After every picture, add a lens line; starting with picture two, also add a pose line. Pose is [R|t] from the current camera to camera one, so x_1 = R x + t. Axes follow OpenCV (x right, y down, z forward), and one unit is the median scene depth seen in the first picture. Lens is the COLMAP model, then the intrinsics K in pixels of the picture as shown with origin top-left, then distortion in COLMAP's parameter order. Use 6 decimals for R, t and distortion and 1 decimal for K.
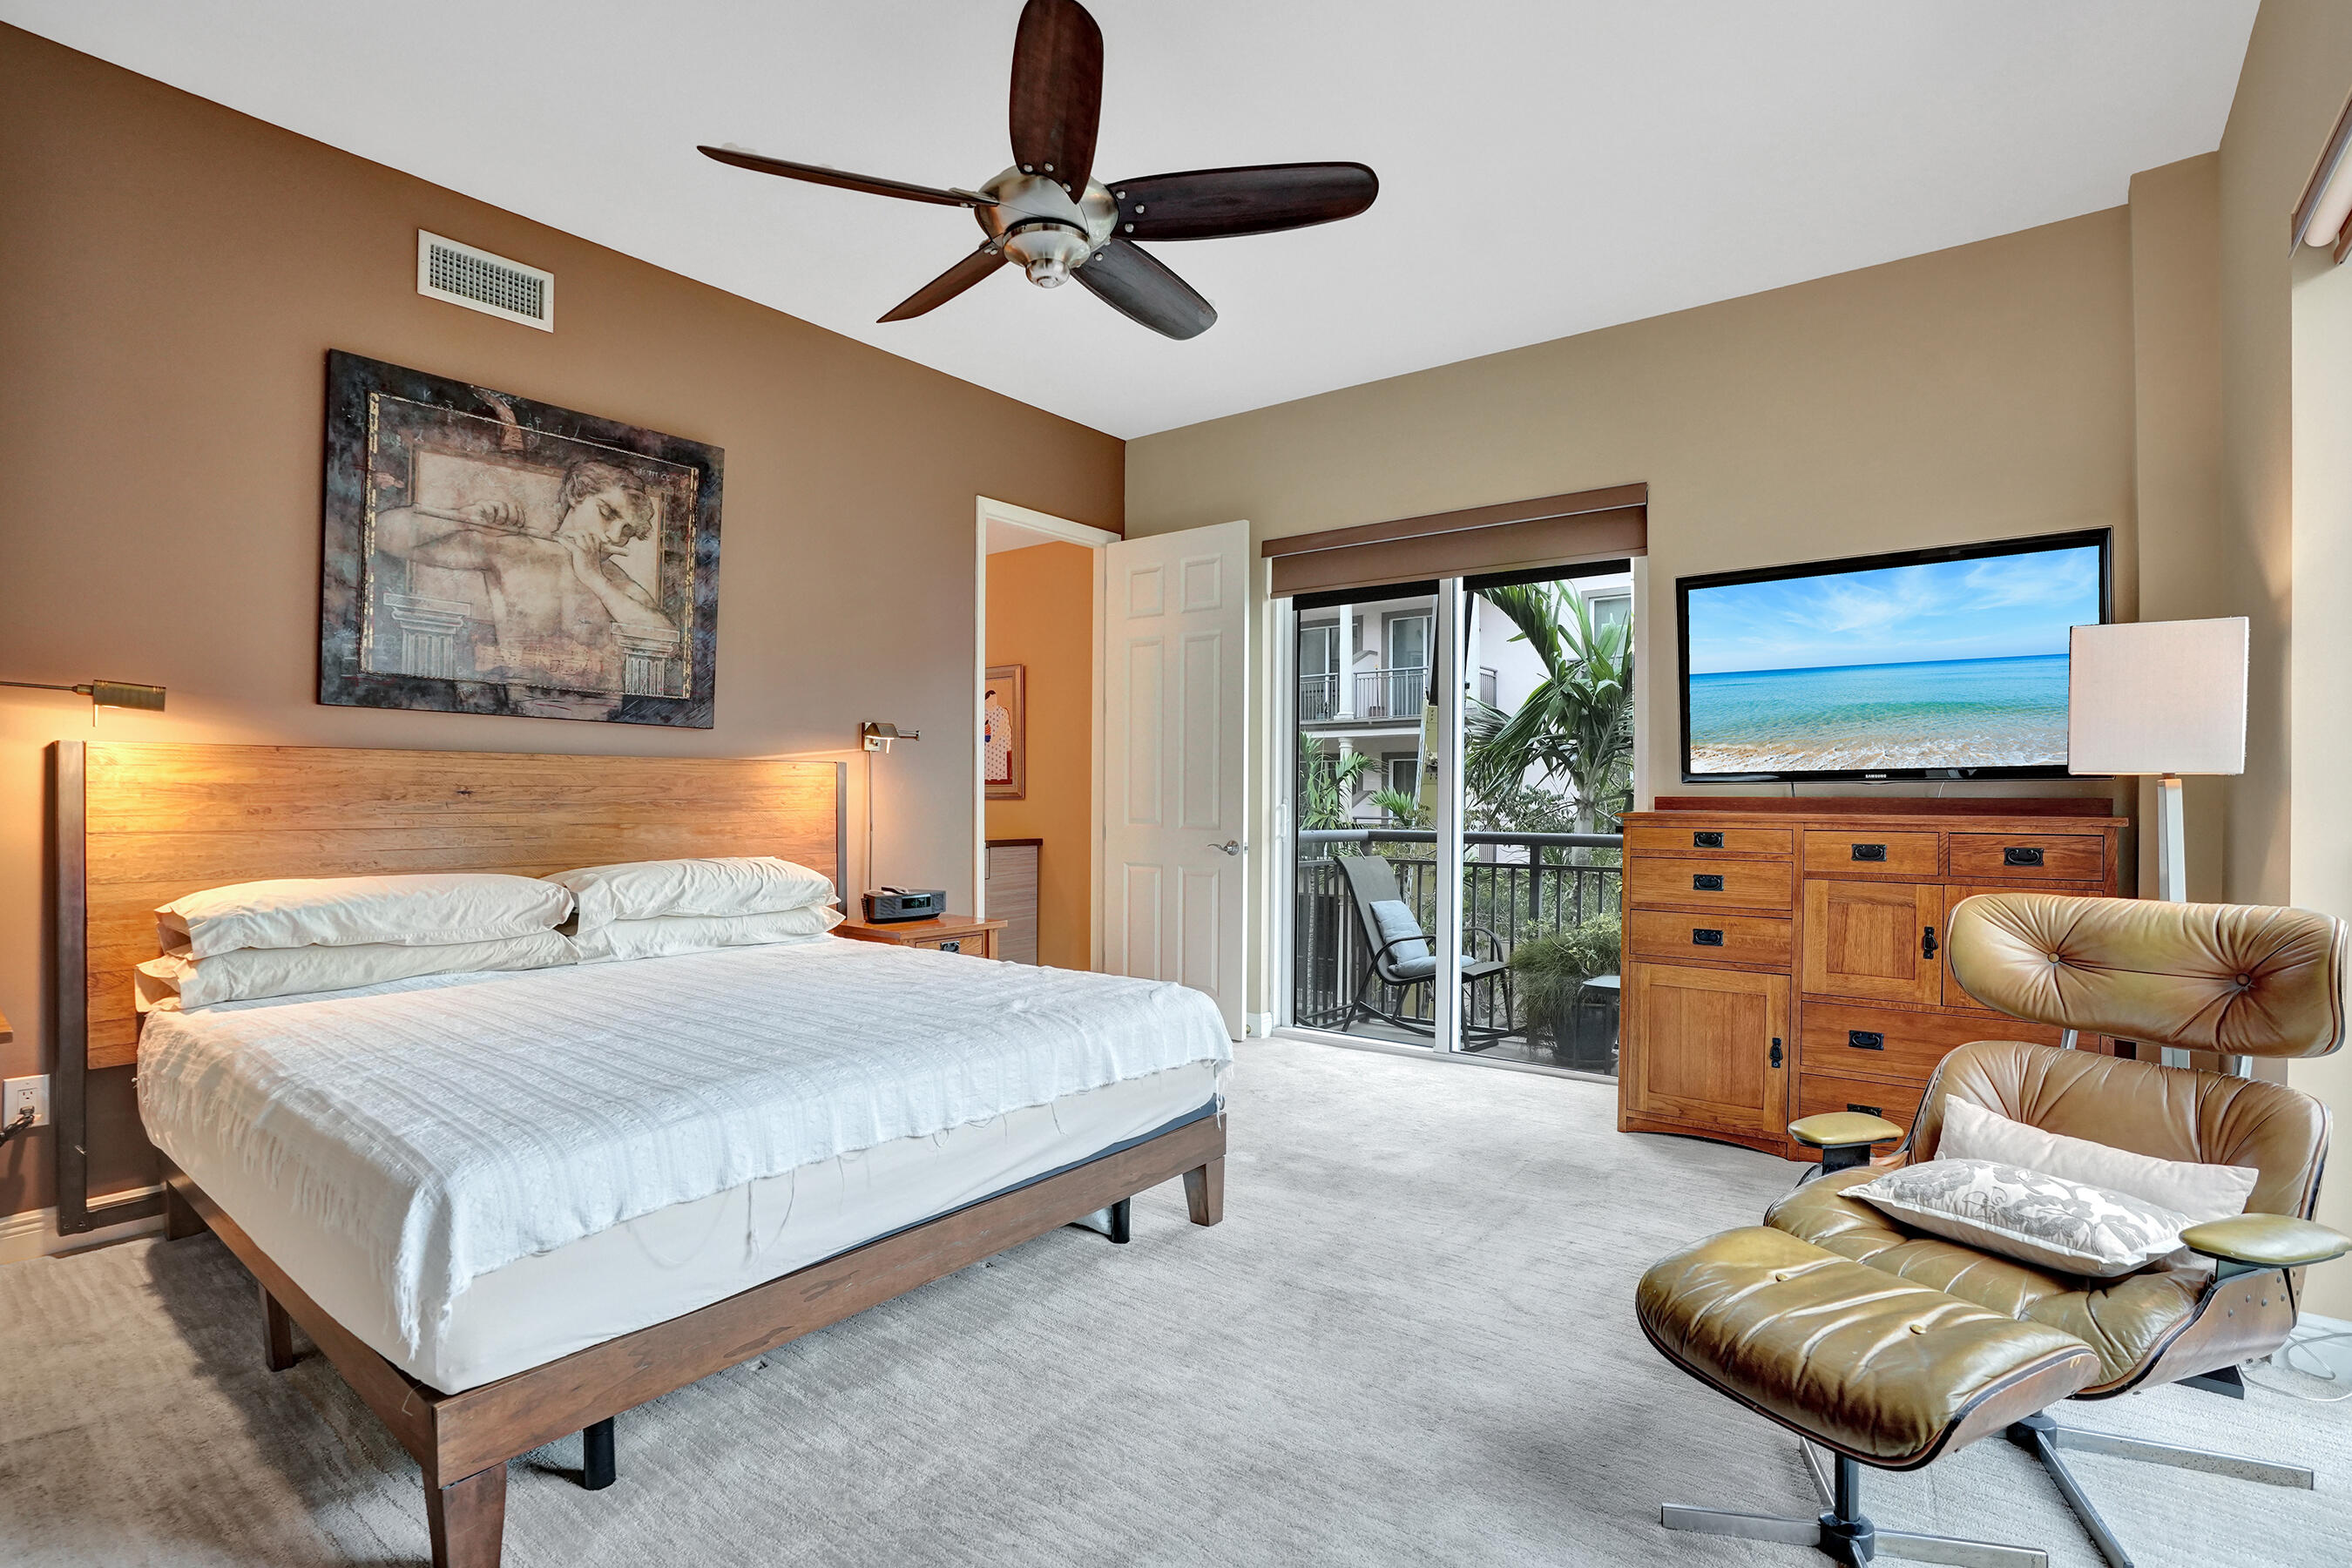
lens RADIAL K [[1141.2, 0, 1176.0], [0, 1141.2, 784.0], [0, 0, 1]] dist [-0.000744, -0.000026]
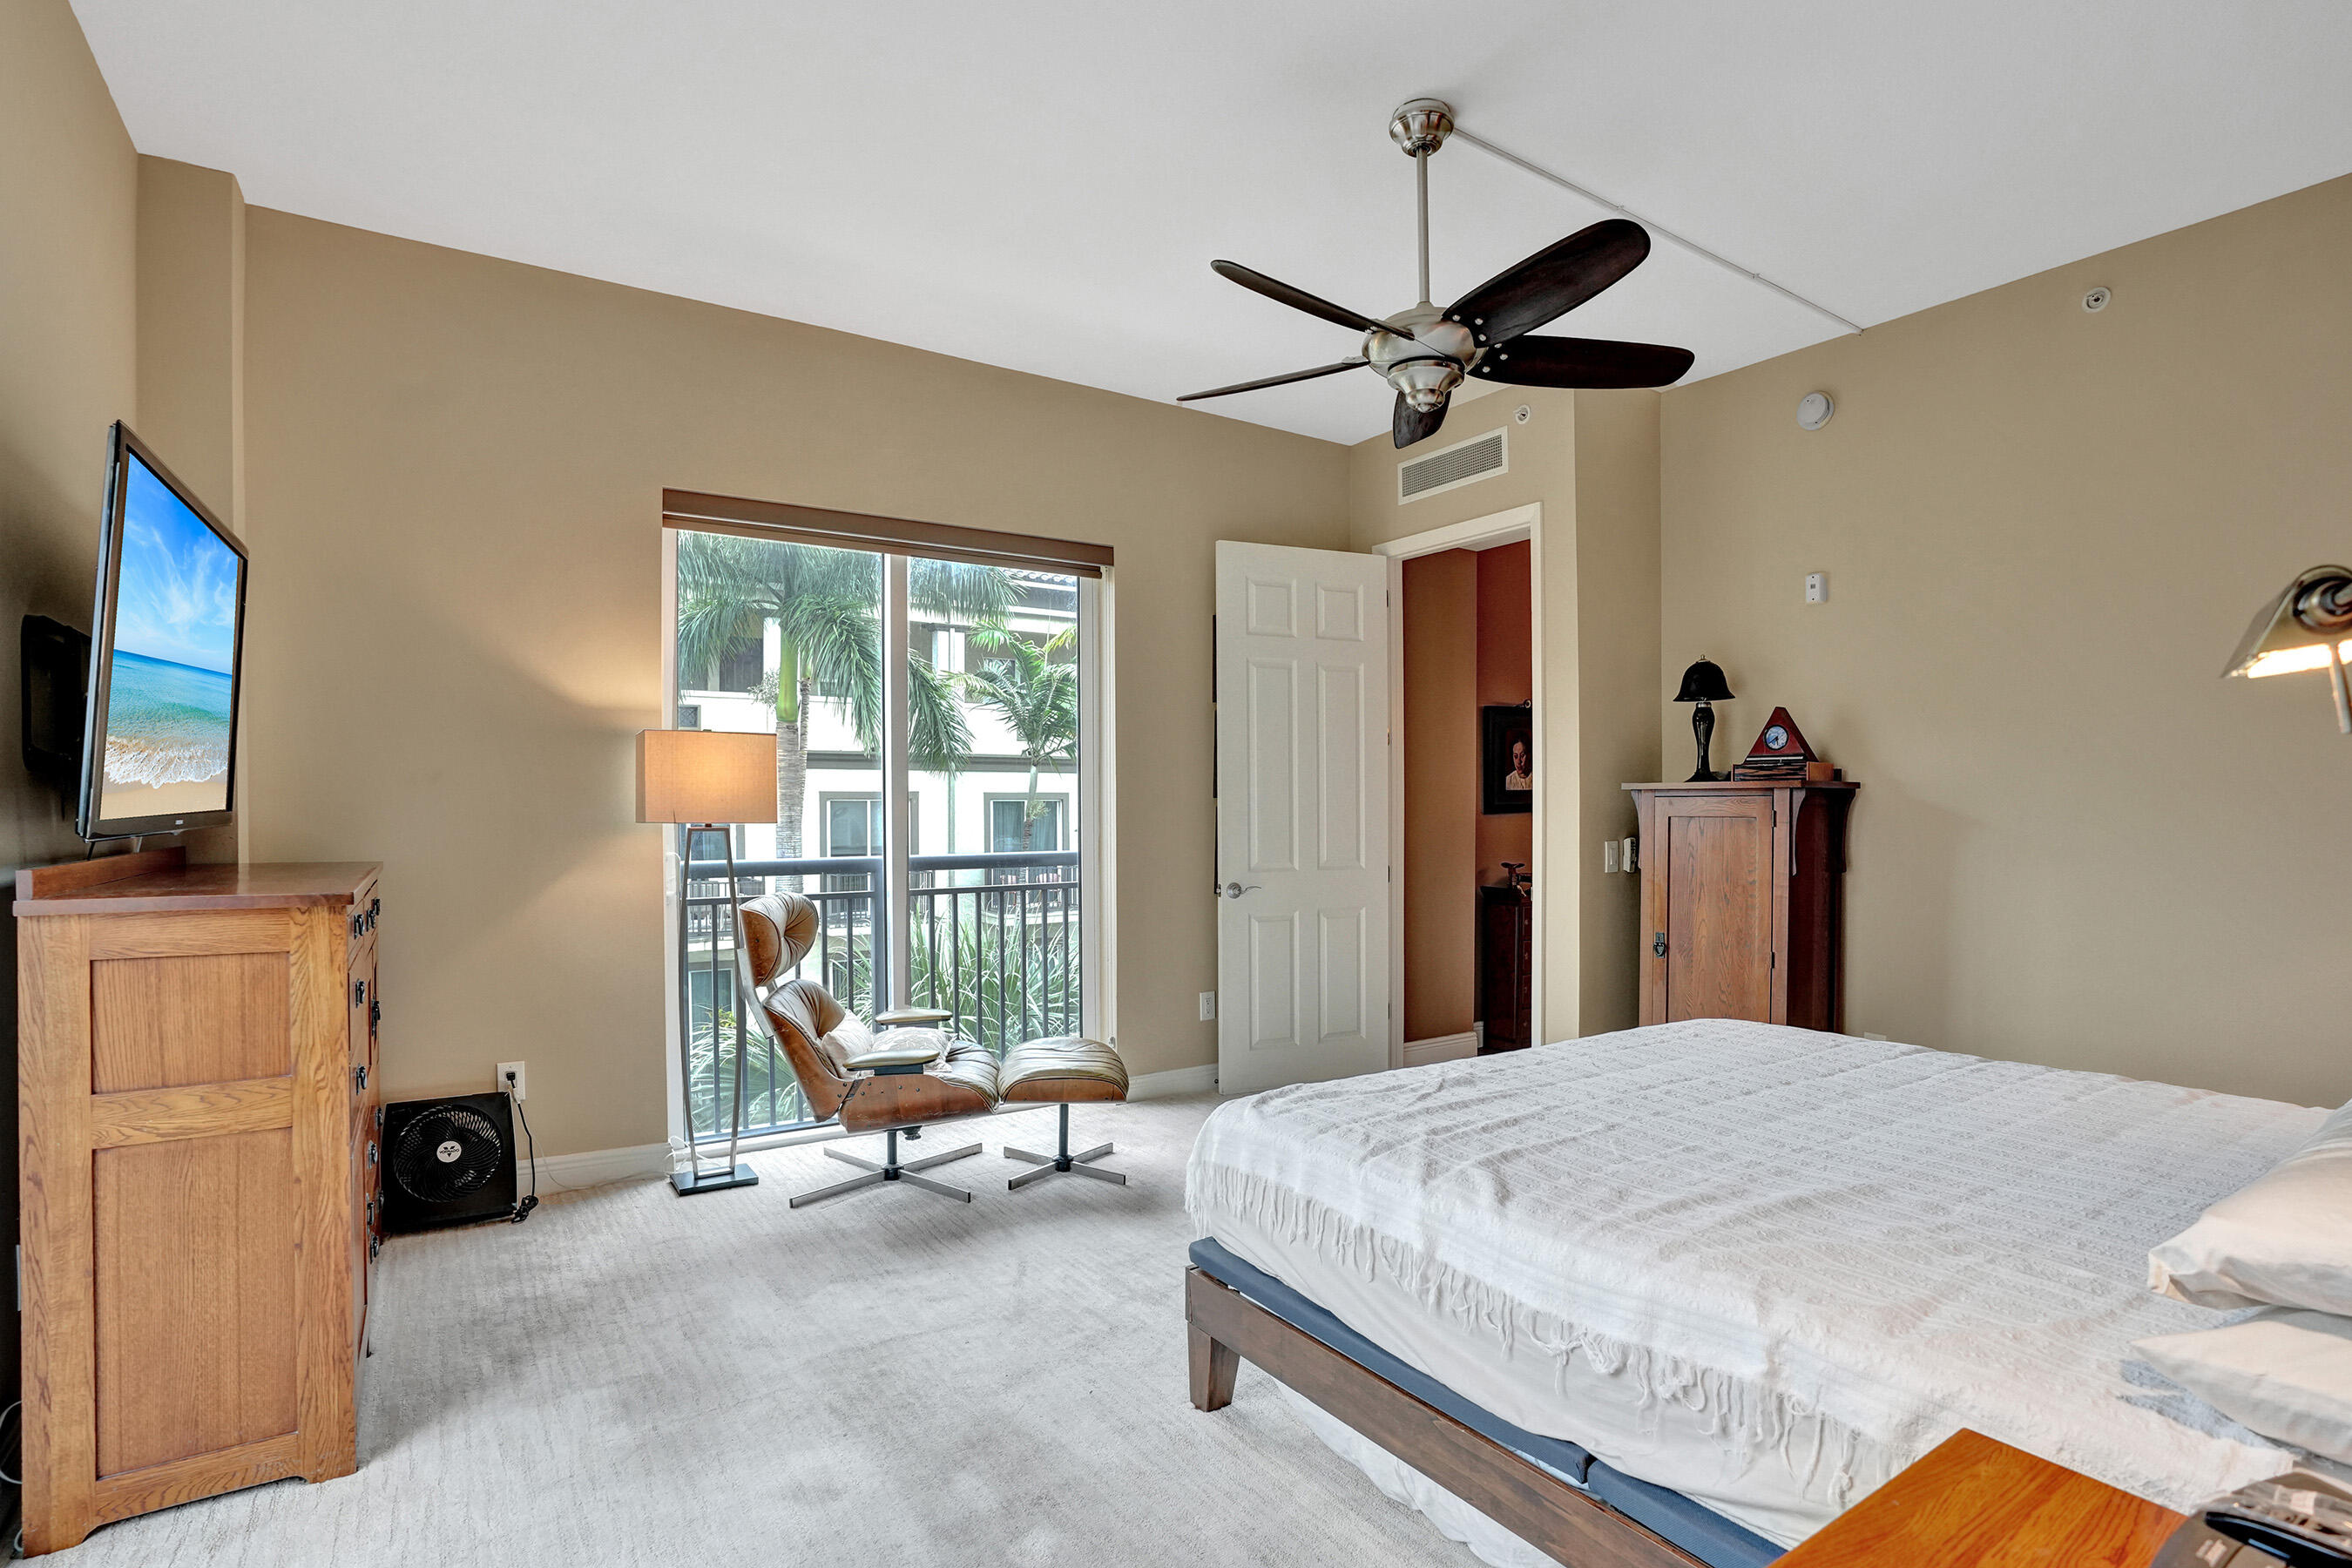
lens RADIAL K [[1162.7, 0, 1169.8], [0, 1162.7, 825.2], [0, 0, 1]] dist [-0.000677, 0.000241]
pose [[-0.939827, -0.006579, 0.341587, -0.187317], [-0.000444, 0.999837, 0.018036, -0.020427], [-0.341650, 0.016799, -0.939677, 1.534127]]
